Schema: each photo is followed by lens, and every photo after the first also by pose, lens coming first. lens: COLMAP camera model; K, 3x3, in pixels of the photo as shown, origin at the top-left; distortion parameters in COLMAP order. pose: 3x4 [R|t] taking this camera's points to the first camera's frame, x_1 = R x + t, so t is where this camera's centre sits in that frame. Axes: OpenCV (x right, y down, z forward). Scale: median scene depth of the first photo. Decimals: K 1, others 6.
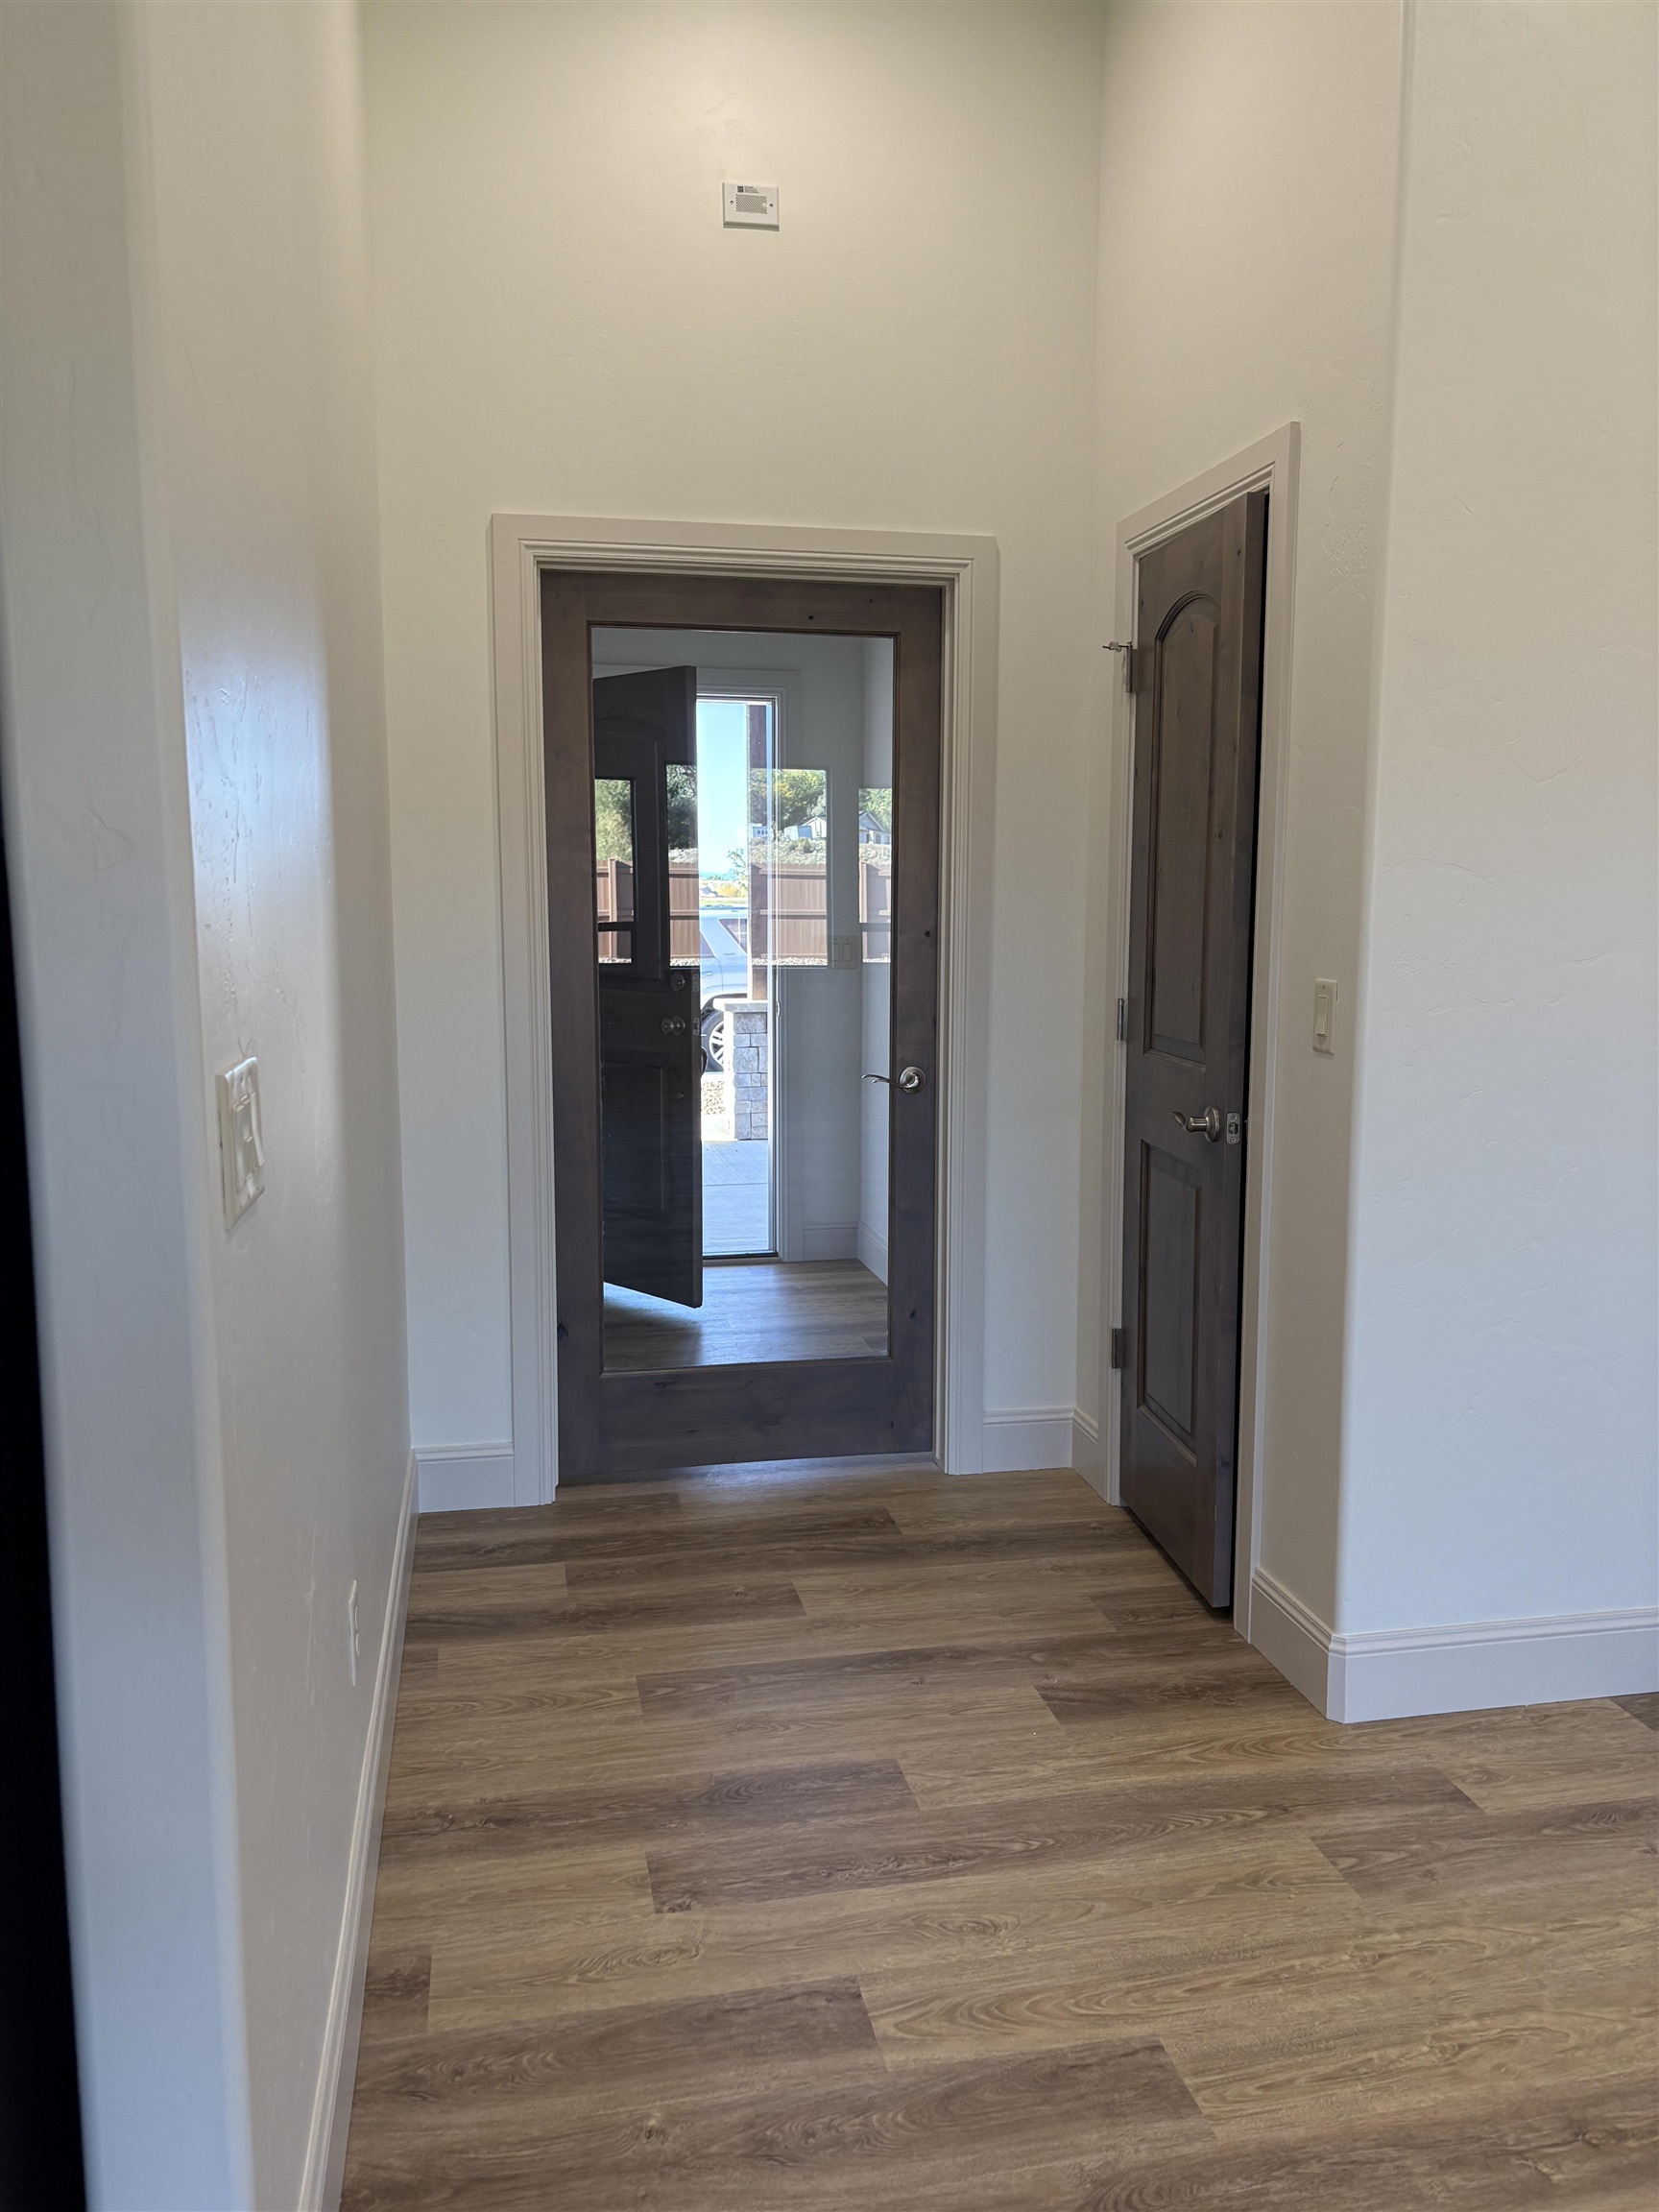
lens RADIAL K [[1684.2, 0, 823.6], [0, 1684.2, 1098.3], [0, 0, 1]] dist [0.014217, -0.000540]
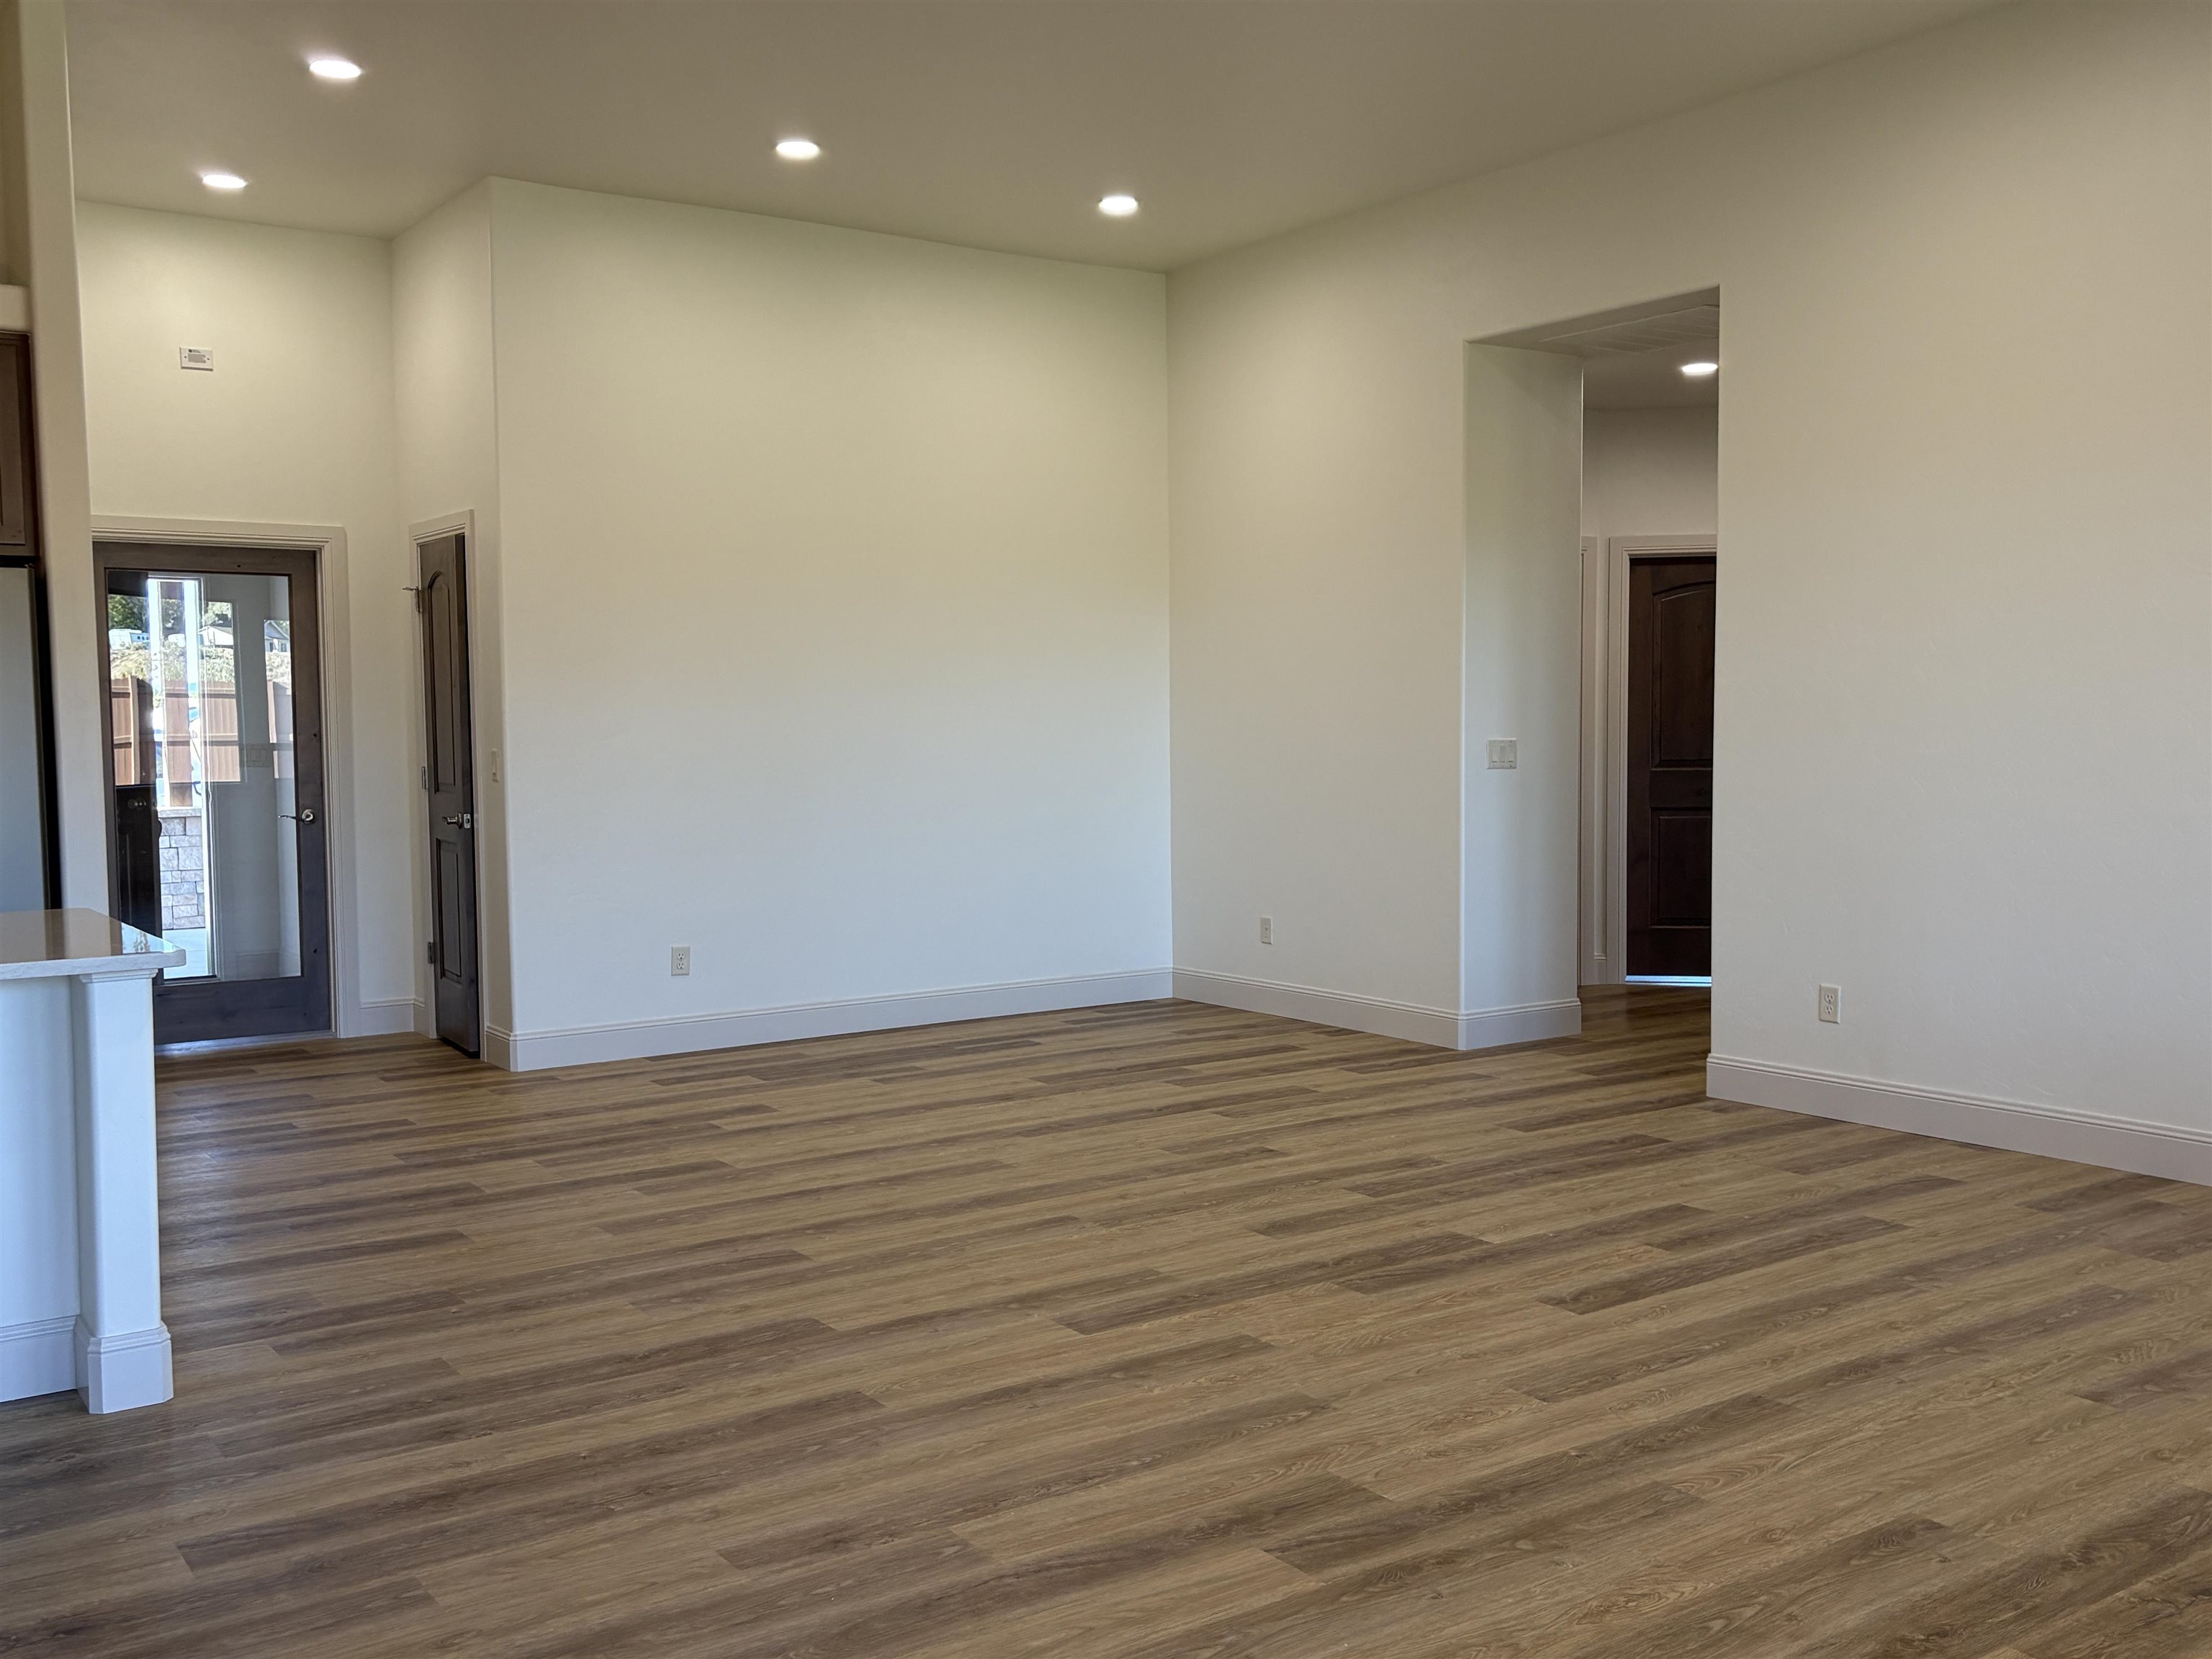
lens RADIAL K [[2165.3, 0, 1094.8], [0, 2165.3, 834.8], [0, 0, 1]] dist [0.072612, 0.000000]
pose [[0.927077, -0.032136, 0.373492, -0.044938], [0.056467, 0.996922, -0.054386, 0.195353], [-0.370594, 0.071510, 0.926038, -1.572815]]
